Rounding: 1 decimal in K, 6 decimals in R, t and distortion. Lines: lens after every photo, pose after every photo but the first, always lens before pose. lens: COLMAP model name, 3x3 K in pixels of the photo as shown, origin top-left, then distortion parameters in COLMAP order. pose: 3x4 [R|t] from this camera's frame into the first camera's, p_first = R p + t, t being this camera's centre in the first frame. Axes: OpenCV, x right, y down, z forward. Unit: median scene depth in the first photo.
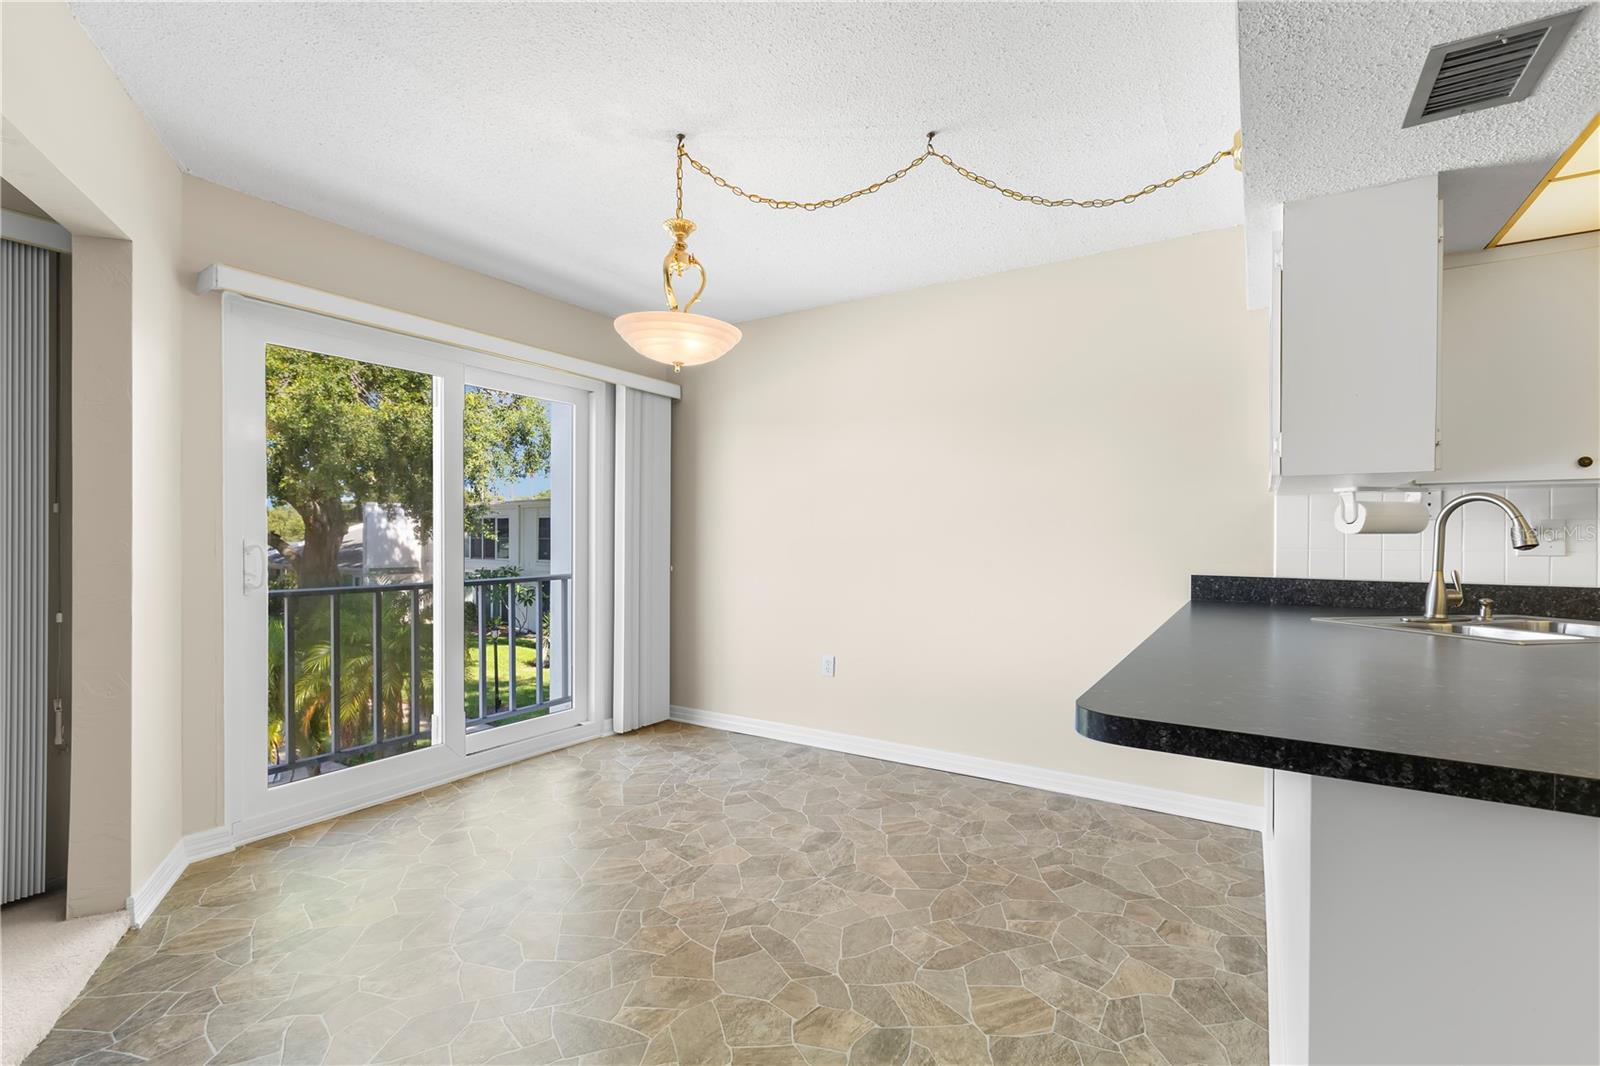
lens RADIAL K [[722.3, 0, 800.0], [0, 722.3, 533.0], [0, 0, 1]] dist [0.019702, -0.015143]
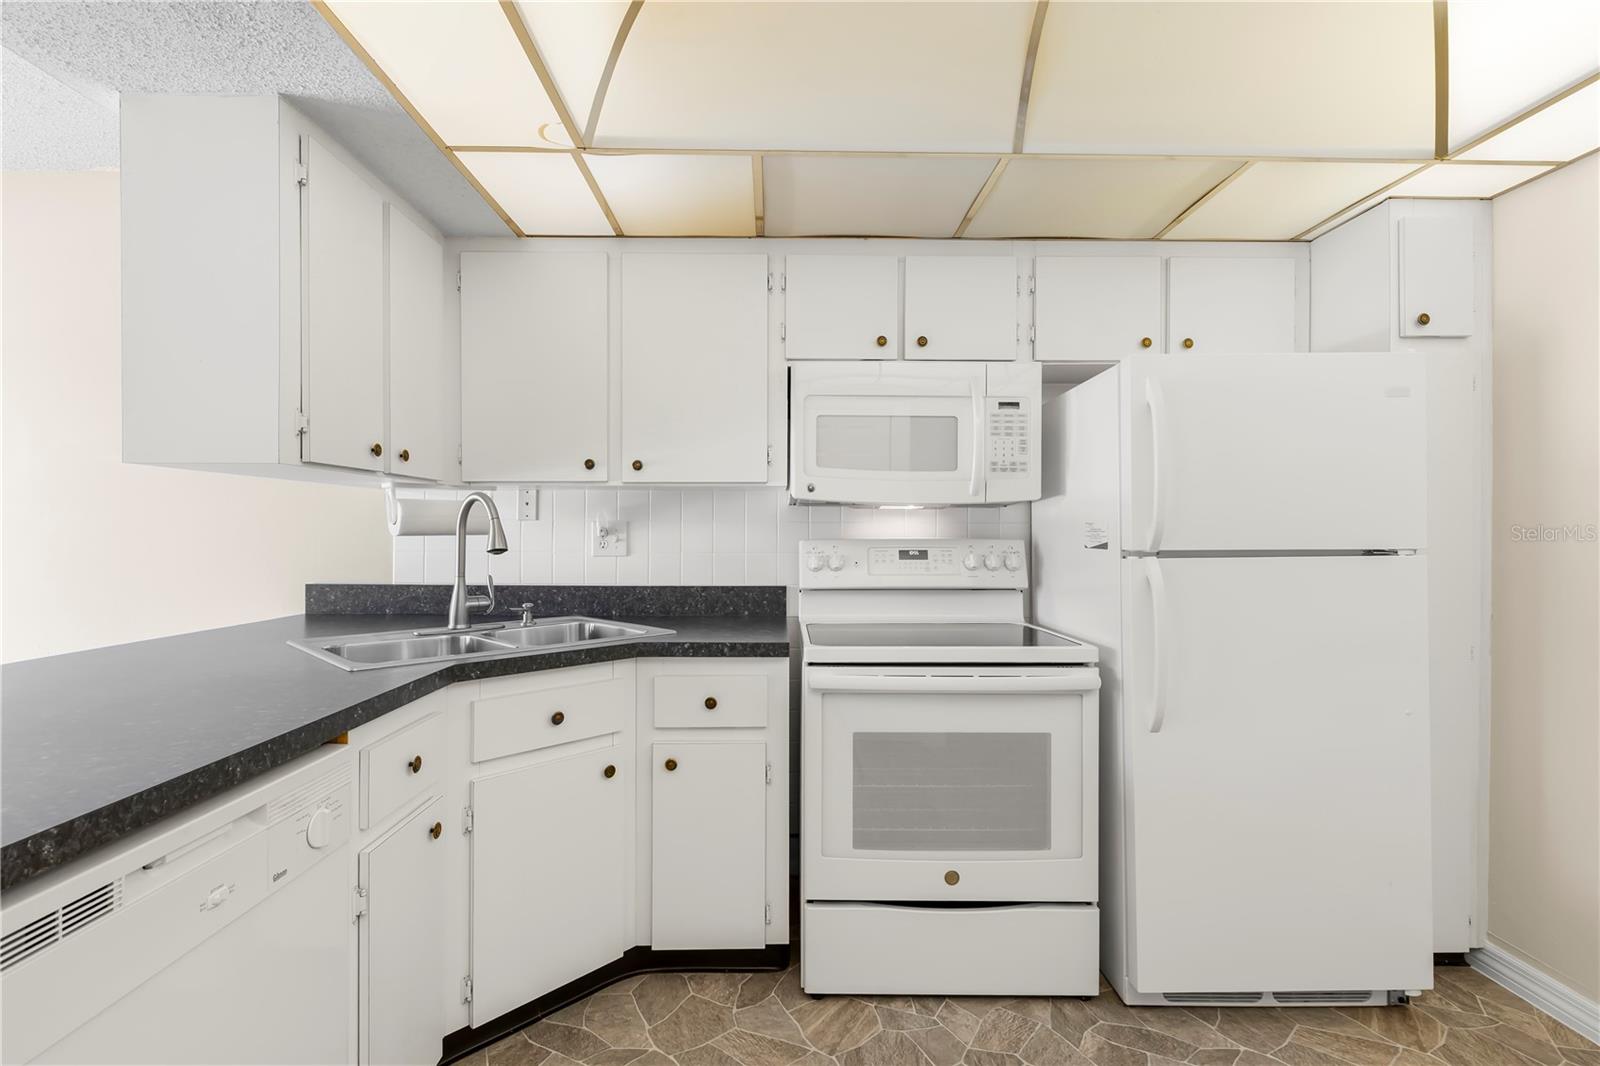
lens RADIAL K [[737.5, 0, 779.6], [0, 737.5, 532.7], [0, 0, 1]] dist [0.001357, 0.000731]
pose [[0.846528, -0.006737, 0.532301, 0.608450], [0.000325, 0.999926, 0.012138, -0.011677], [-0.532344, -0.010103, 0.846468, 0.004259]]
